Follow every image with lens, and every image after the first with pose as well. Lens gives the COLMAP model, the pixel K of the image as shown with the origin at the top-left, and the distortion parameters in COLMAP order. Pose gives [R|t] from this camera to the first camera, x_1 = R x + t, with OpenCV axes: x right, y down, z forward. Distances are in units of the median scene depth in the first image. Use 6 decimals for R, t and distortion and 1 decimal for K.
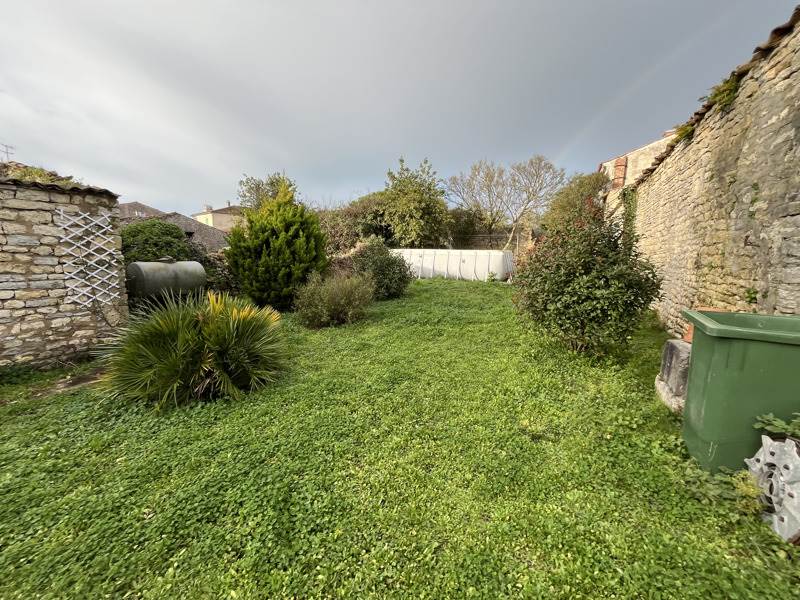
lens RADIAL K [[322.9, 0, 394.9], [0, 322.9, 297.4], [0, 0, 1]] dist [-0.004808, -0.000197]
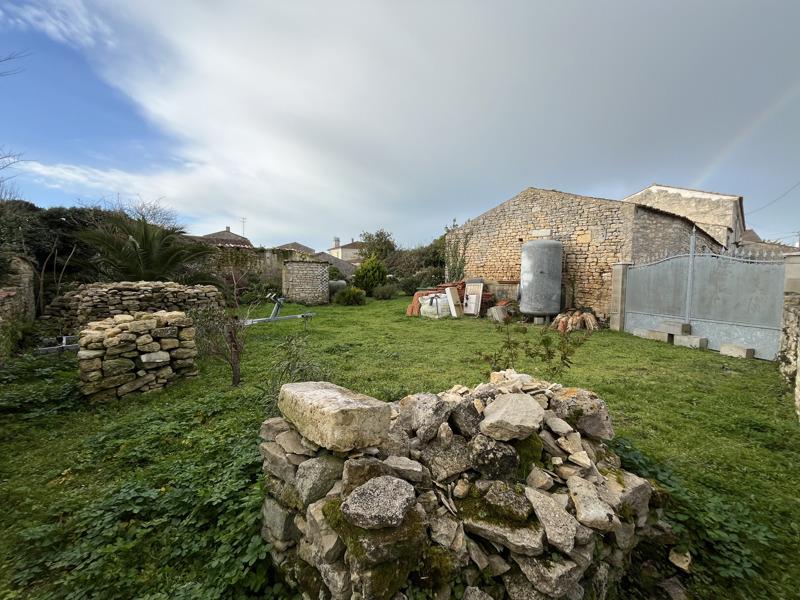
lens RADIAL K [[322.9, 0, 402.4], [0, 322.9, 299.6], [0, 0, 1]] dist [-0.004808, -0.000197]
pose [[0.952922, 0.015575, -0.302815, 1.121826], [-0.035483, 0.997546, -0.060355, 0.320273], [0.301131, 0.068258, 0.951137, -2.339960]]
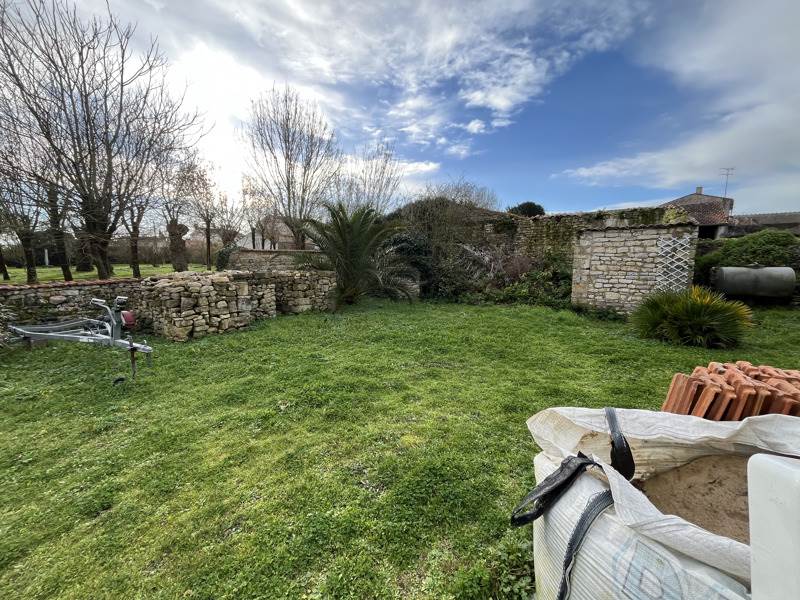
lens RADIAL K [[322.9, 0, 403.6], [0, 322.9, 314.2], [0, 0, 1]] dist [-0.004808, -0.000197]
pose [[-0.083155, 0.154190, -0.984536, 0.866575], [-0.119086, 0.979340, 0.163435, 0.027629], [0.989396, 0.130835, -0.063075, -0.257545]]
